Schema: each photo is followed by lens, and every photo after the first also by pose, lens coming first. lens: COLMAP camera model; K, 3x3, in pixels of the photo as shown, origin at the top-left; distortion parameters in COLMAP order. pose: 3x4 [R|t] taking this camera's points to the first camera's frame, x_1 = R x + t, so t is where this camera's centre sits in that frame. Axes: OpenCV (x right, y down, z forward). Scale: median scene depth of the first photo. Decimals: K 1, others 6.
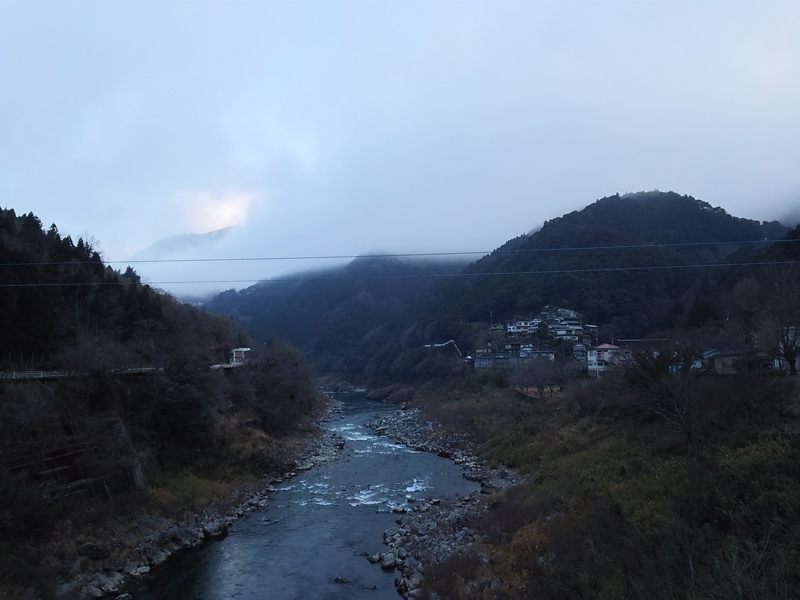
lens RADIAL K [[645.8, 0, 400.0], [0, 645.8, 300.0], [0, 0, 1]] dist [-0.000586, -0.002312]
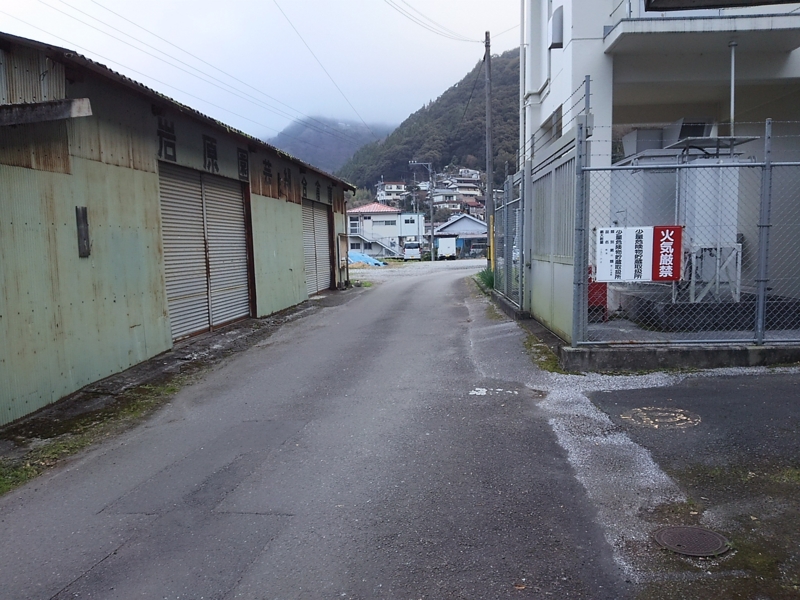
lens RADIAL K [[645.8, 0, 400.0], [0, 645.8, 300.0], [0, 0, 1]] dist [-0.000586, -0.002312]
pose [[0.999948, -0.007992, 0.006383, 0.190625], [0.006699, 0.983327, 0.181725, 0.029291], [-0.007729, -0.181673, 0.983329, 0.295398]]
